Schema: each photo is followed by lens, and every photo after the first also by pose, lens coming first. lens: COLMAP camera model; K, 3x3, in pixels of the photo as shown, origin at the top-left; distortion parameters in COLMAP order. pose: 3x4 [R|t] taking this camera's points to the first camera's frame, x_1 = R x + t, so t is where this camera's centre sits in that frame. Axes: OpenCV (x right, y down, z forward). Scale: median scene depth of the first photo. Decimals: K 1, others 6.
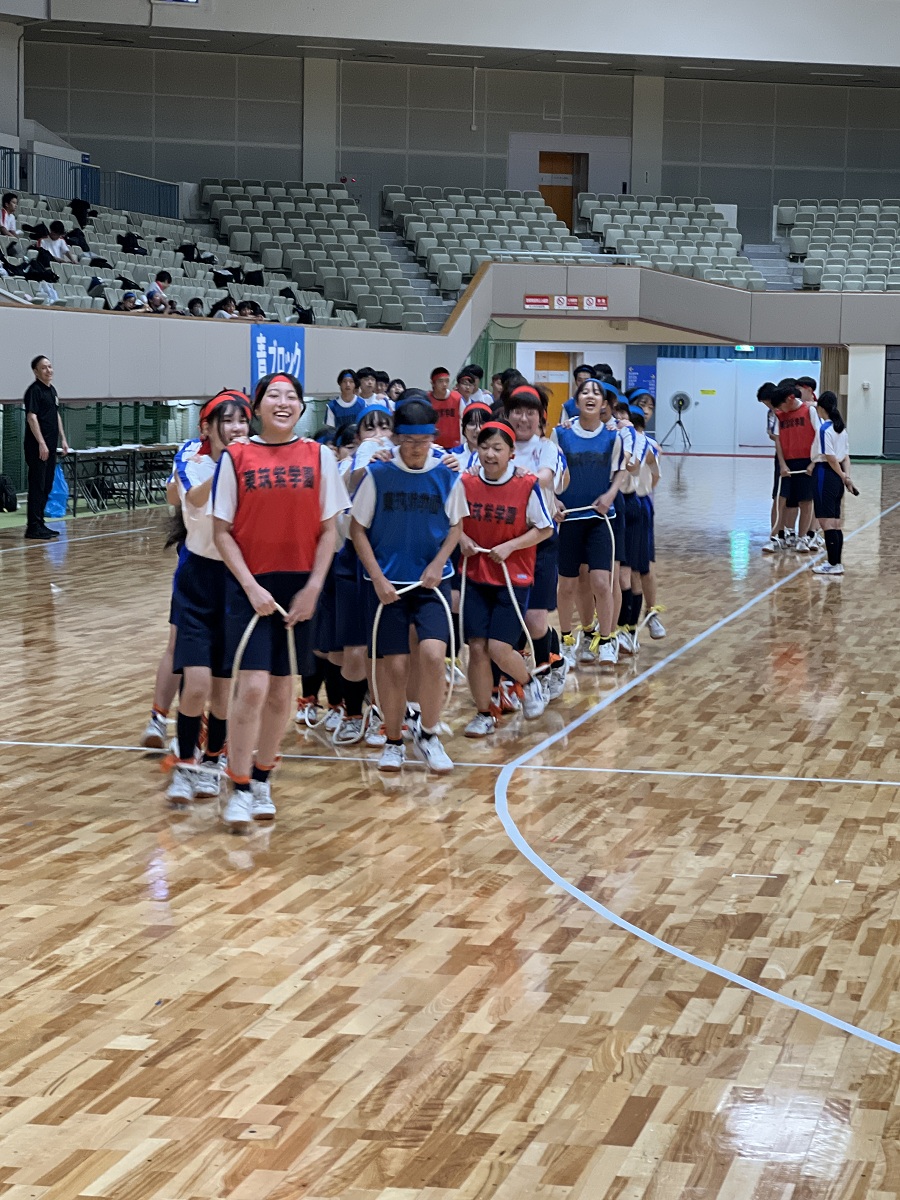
lens RADIAL K [[2858.0, 0, 450.0], [0, 2858.0, 600.0], [0, 0, 1]] dist [0.347267, 0.370684]
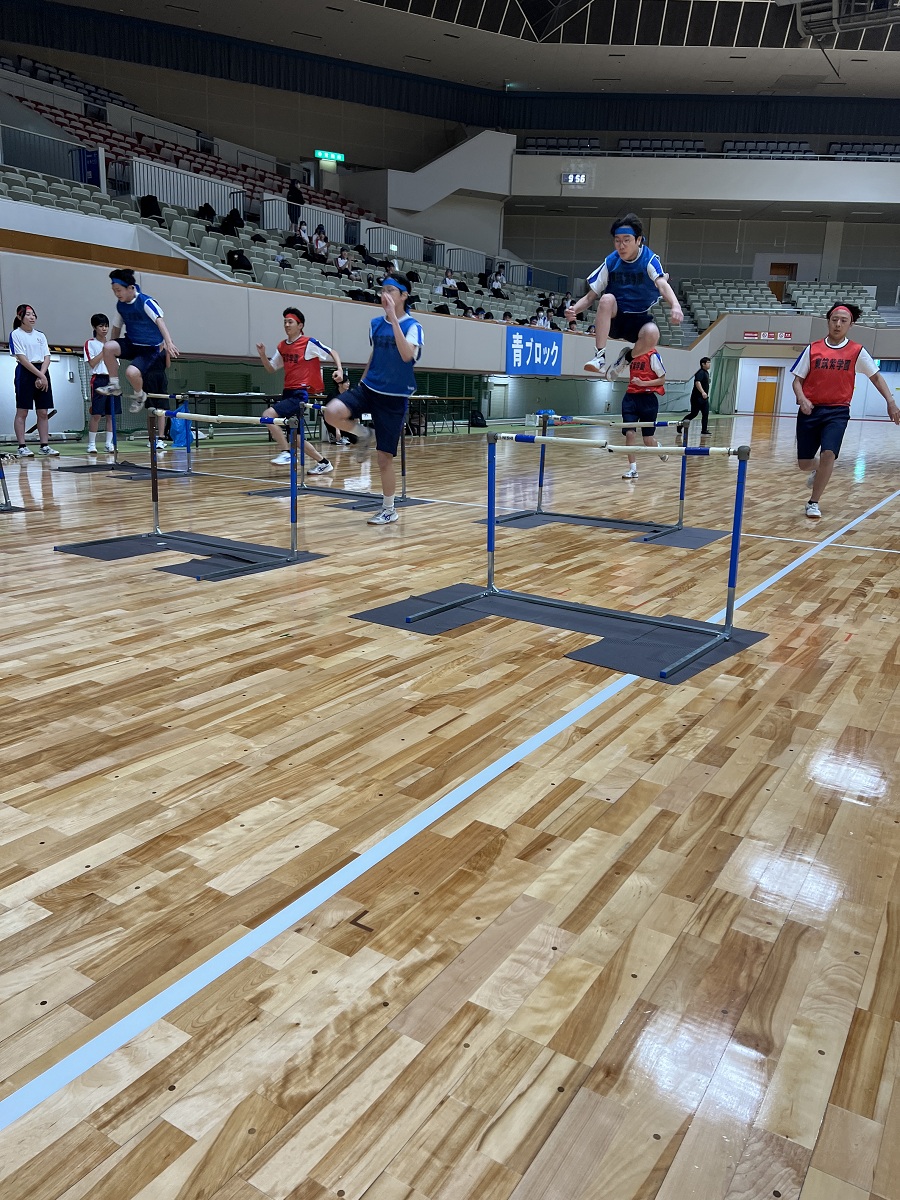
lens RADIAL K [[869.5, 0, 428.6], [0, 869.5, 601.1], [0, 0, 1]] dist [0.008928, 0.000713]
pose [[0.930661, 0.103113, -0.351053, 0.050872], [-0.045900, 0.984791, 0.167572, -0.017080], [0.362993, -0.139840, 0.921239, 0.357326]]
